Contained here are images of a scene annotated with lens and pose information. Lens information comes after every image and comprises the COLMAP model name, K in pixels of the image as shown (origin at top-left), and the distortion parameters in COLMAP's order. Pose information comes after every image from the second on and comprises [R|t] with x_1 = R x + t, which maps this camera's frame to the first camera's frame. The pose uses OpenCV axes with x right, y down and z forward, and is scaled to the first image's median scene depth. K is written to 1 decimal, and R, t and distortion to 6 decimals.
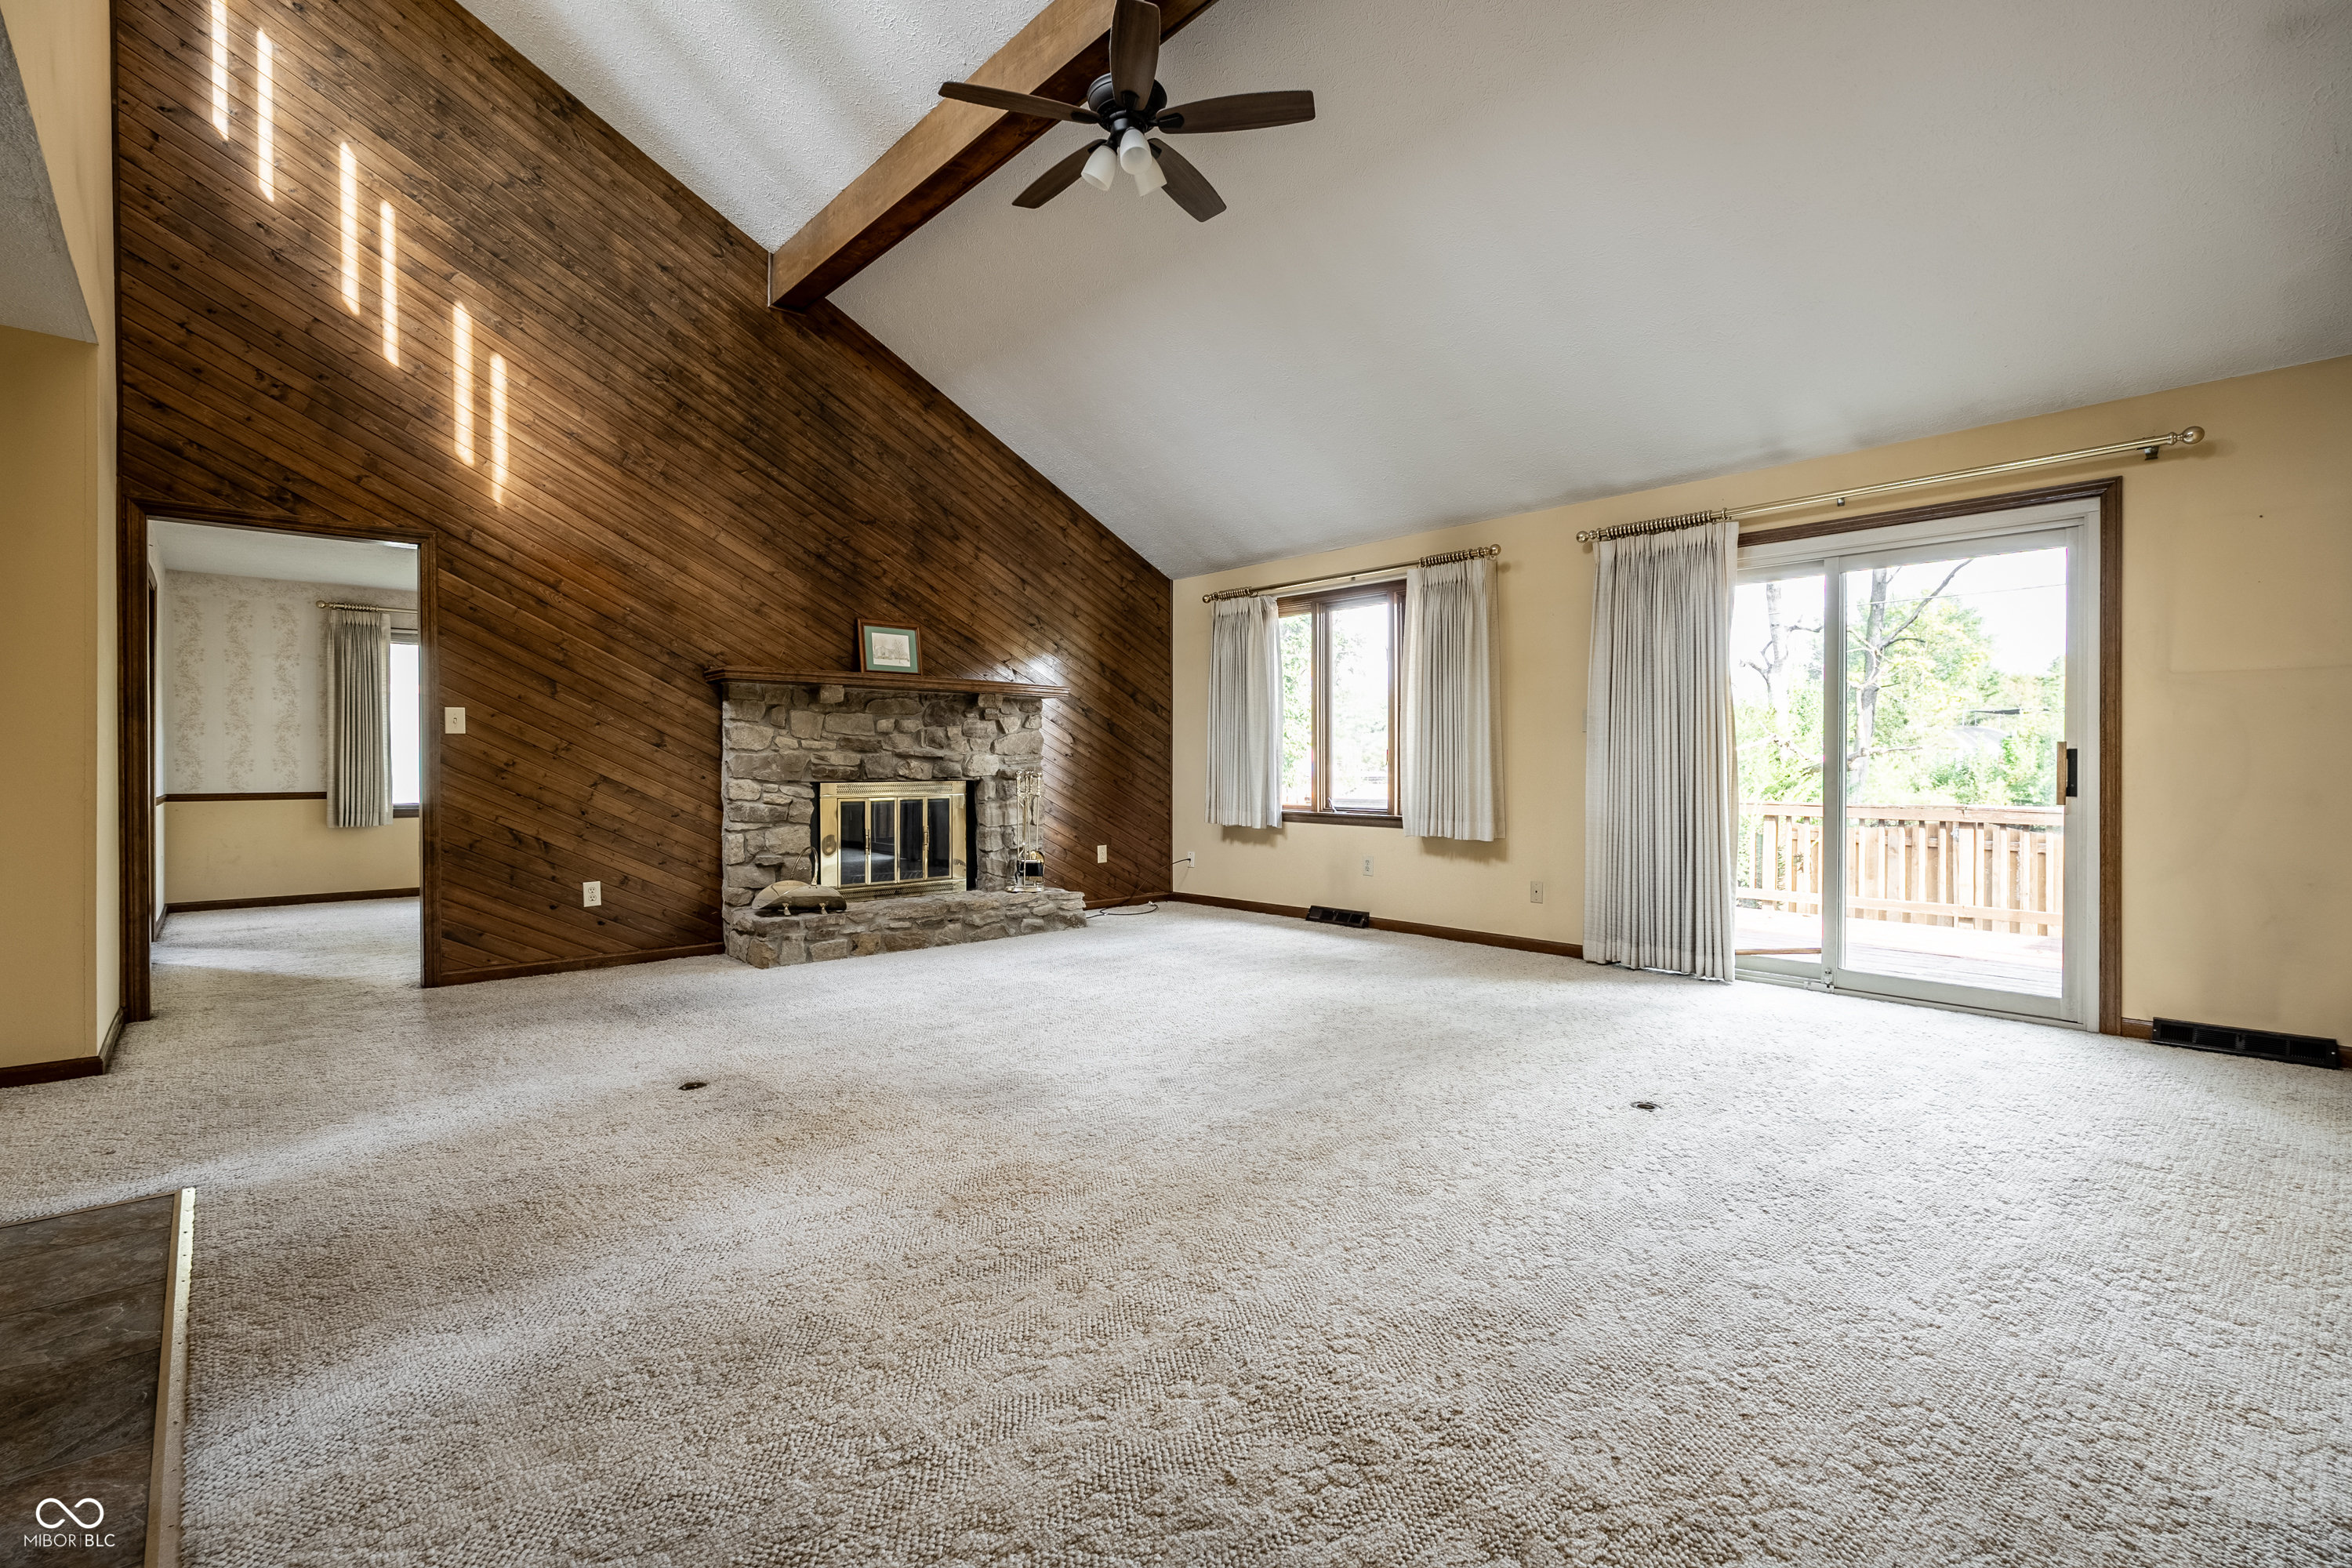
lens RADIAL K [[1064.4, 0, 1144.4], [0, 1064.4, 762.0], [0, 0, 1]] dist [-0.005047, -0.000072]
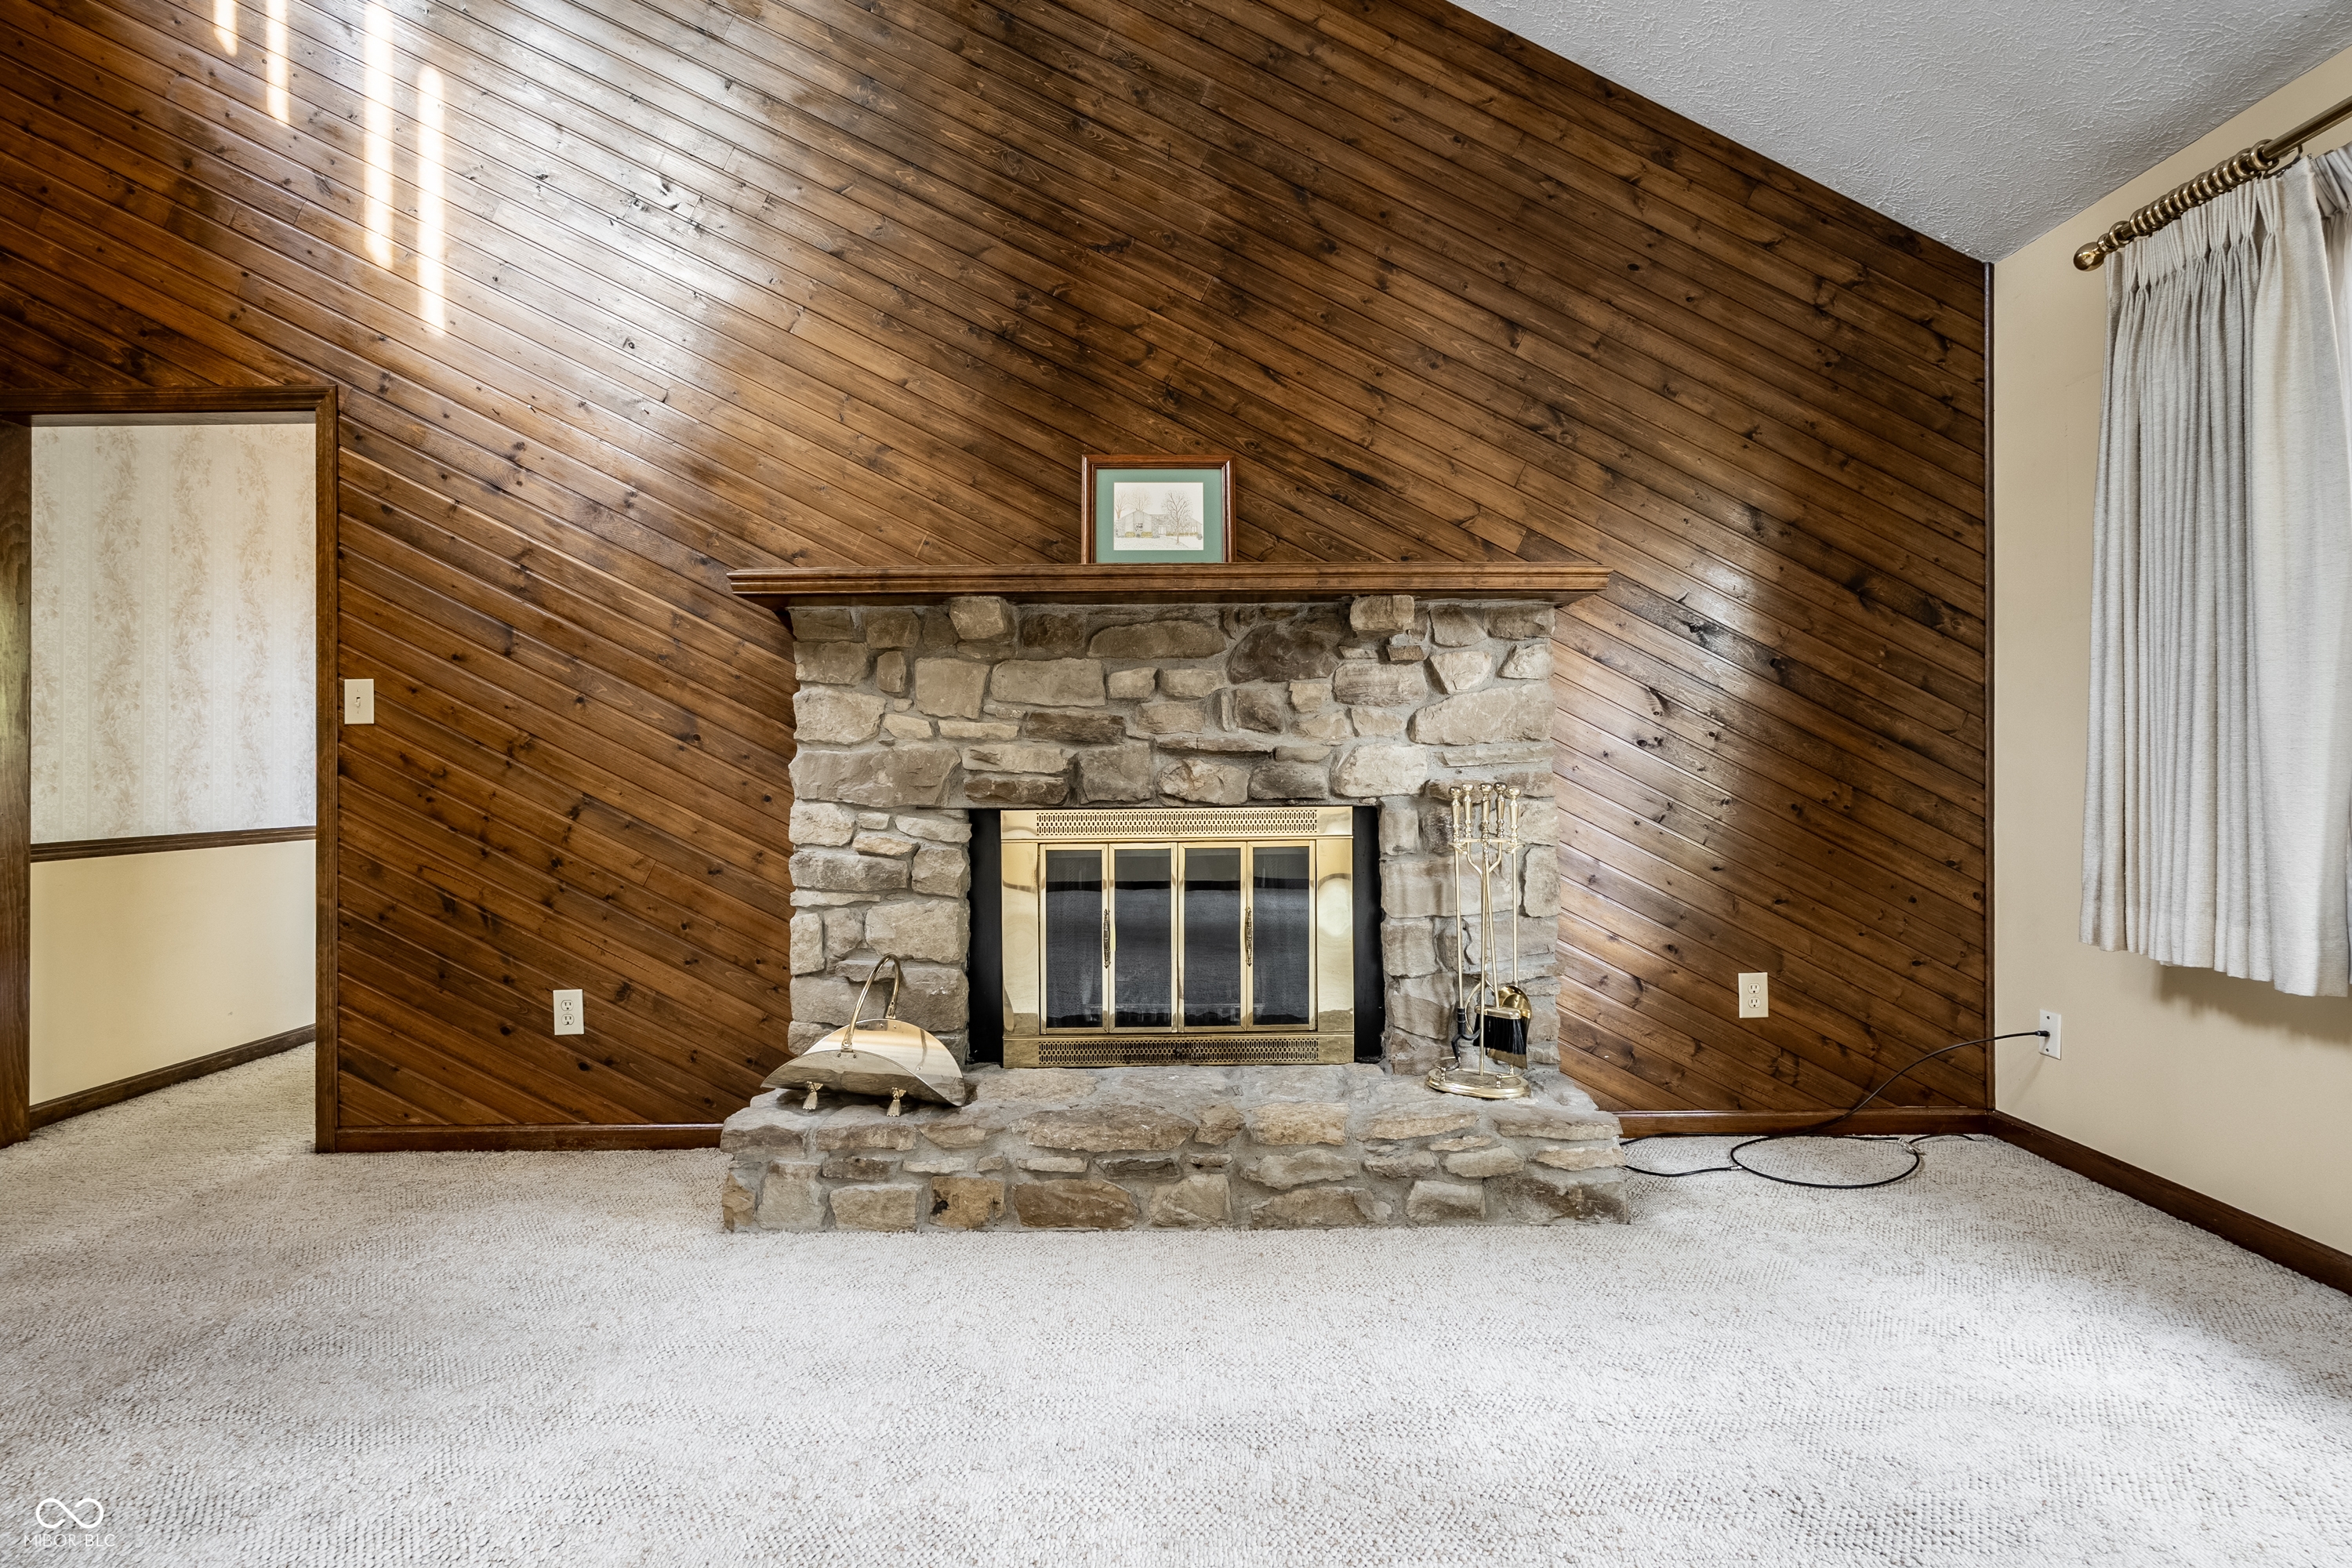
lens RADIAL K [[1141.4, 0, 1180.6], [0, 1141.4, 767.5], [0, 0, 1]] dist [-0.003118, -0.000673]
pose [[0.761080, -0.005063, -0.648638, 0.089486], [0.008498, 0.999962, 0.002167, 0.000348], [0.648602, -0.007161, 0.761094, 0.687370]]
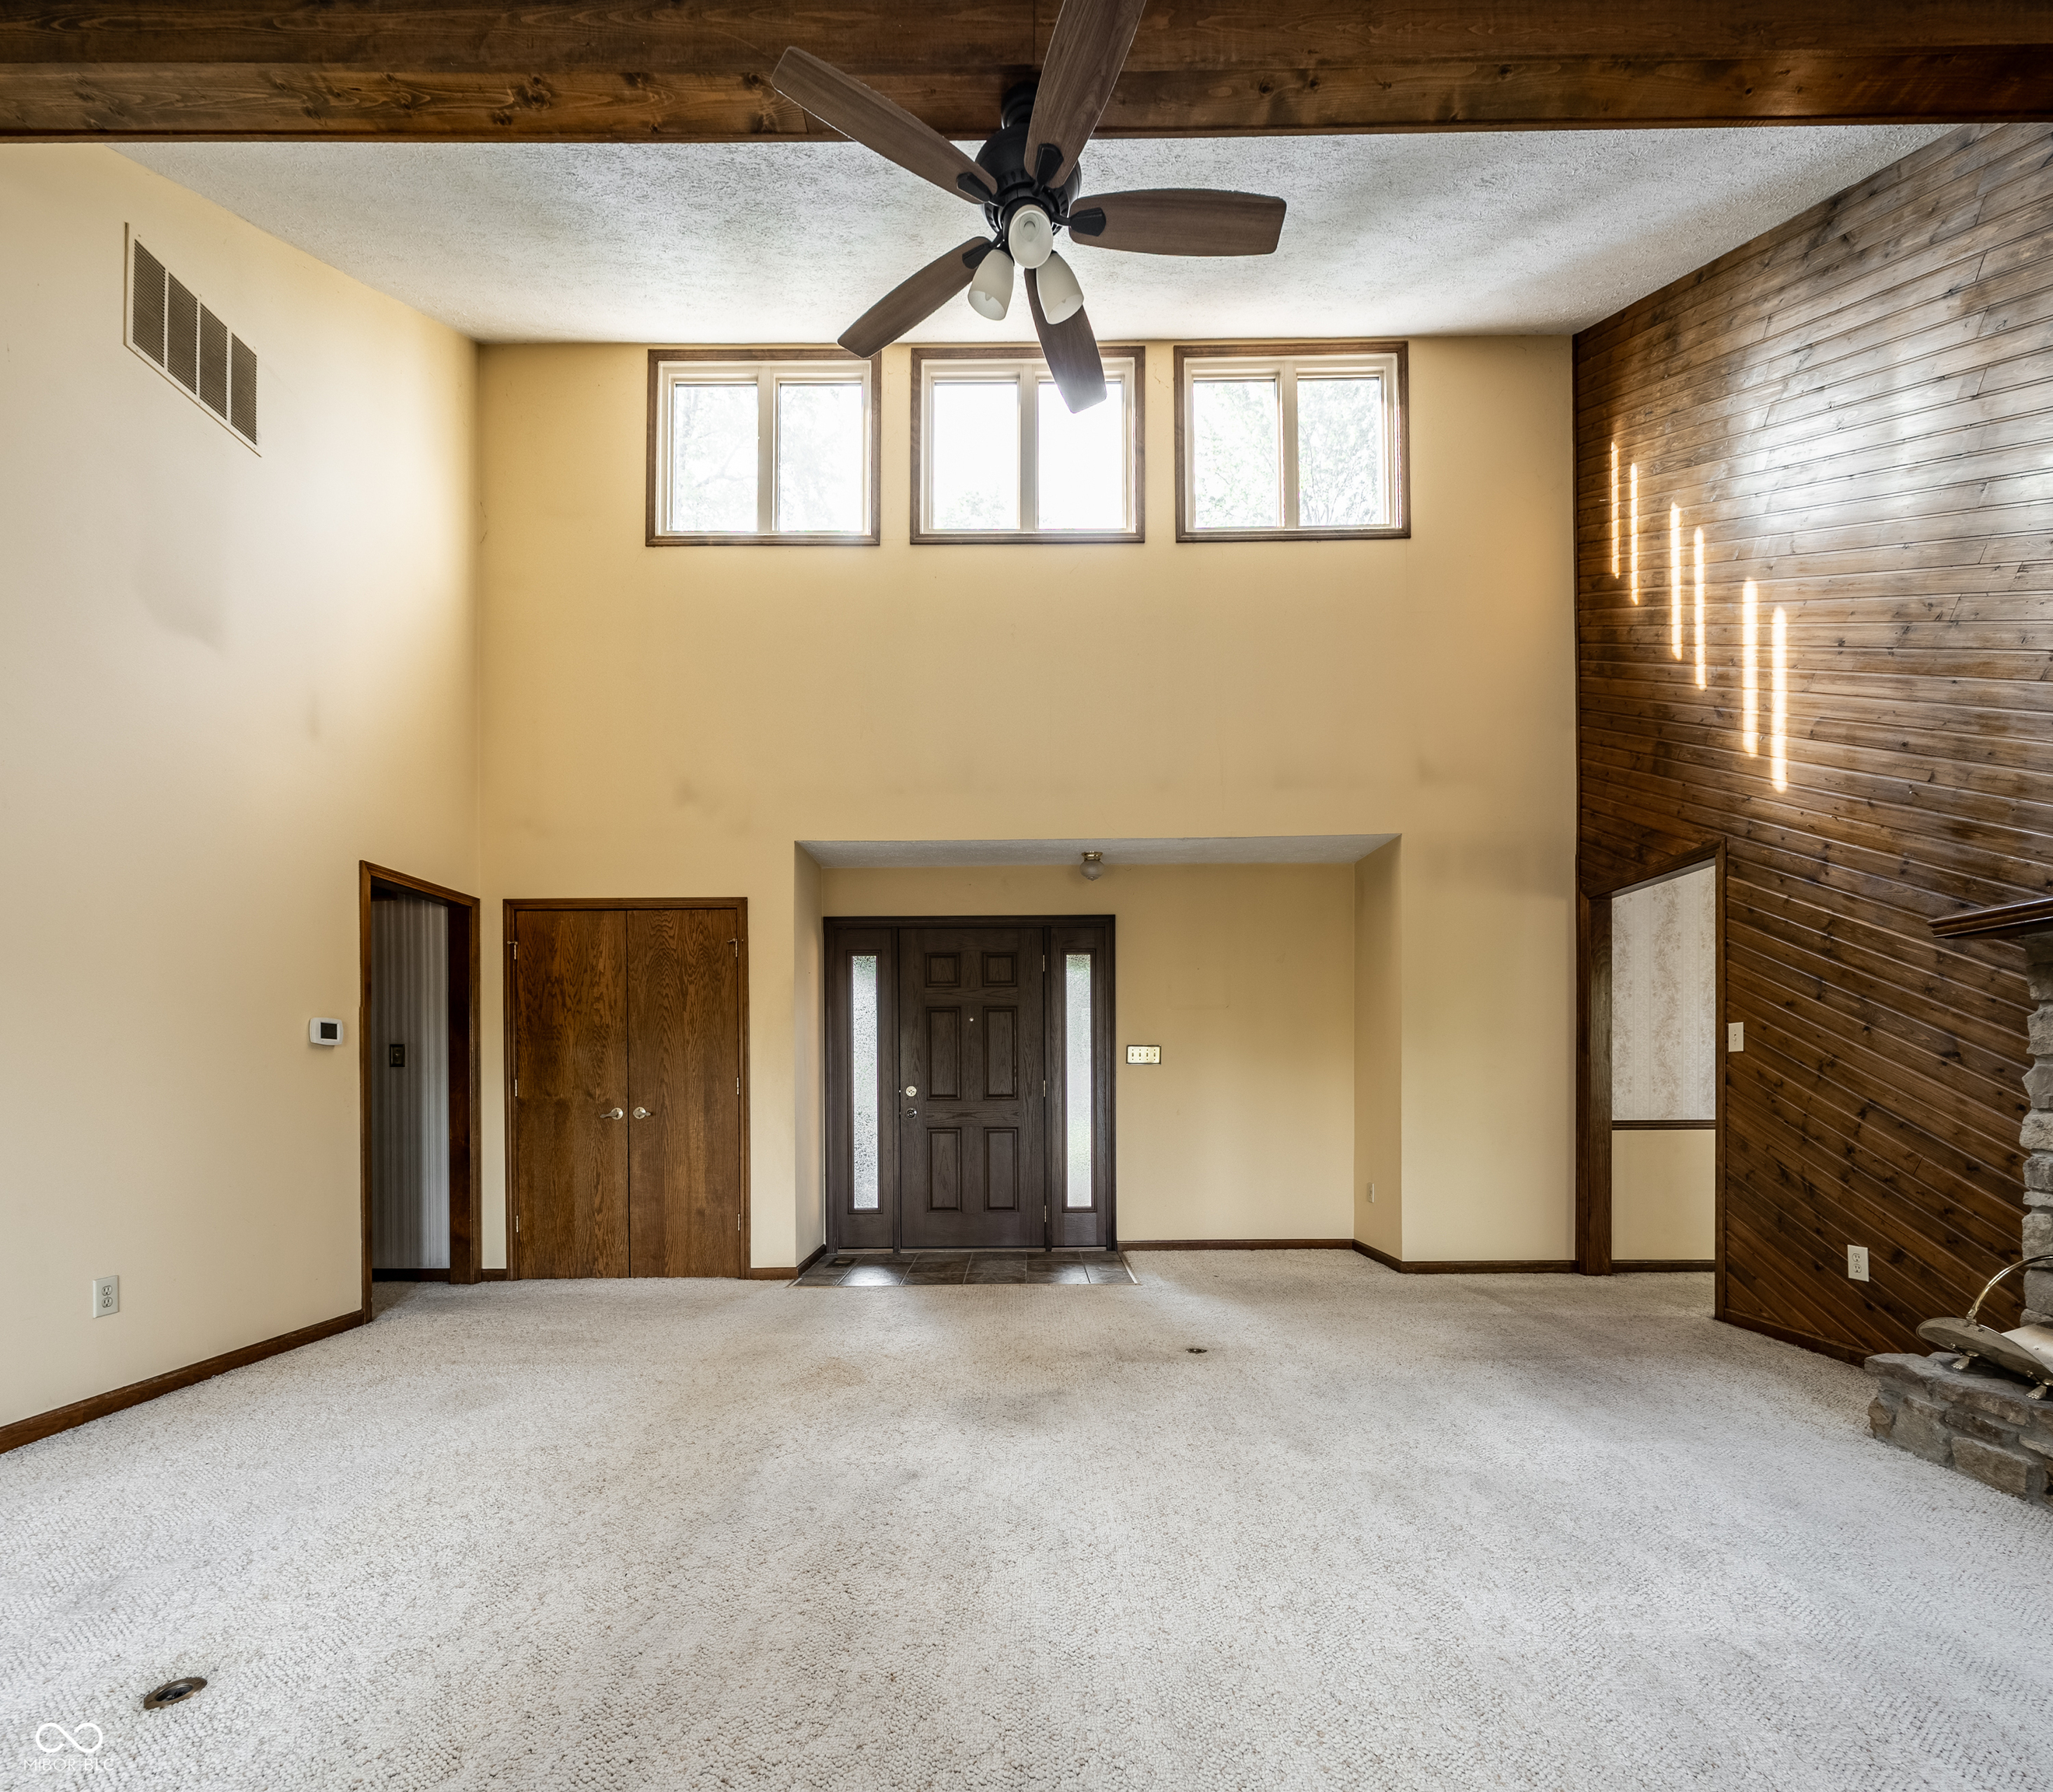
lens RADIAL K [[913.4, 0, 1037.9], [0, 913.4, 1081.6], [0, 0, 1]] dist [-0.000803, -0.000456]
pose [[-0.638207, 0.001431, -0.769863, 0.288226], [0.010417, 0.999923, -0.006777, -0.001051], [0.769794, -0.012345, -0.638173, 0.875959]]
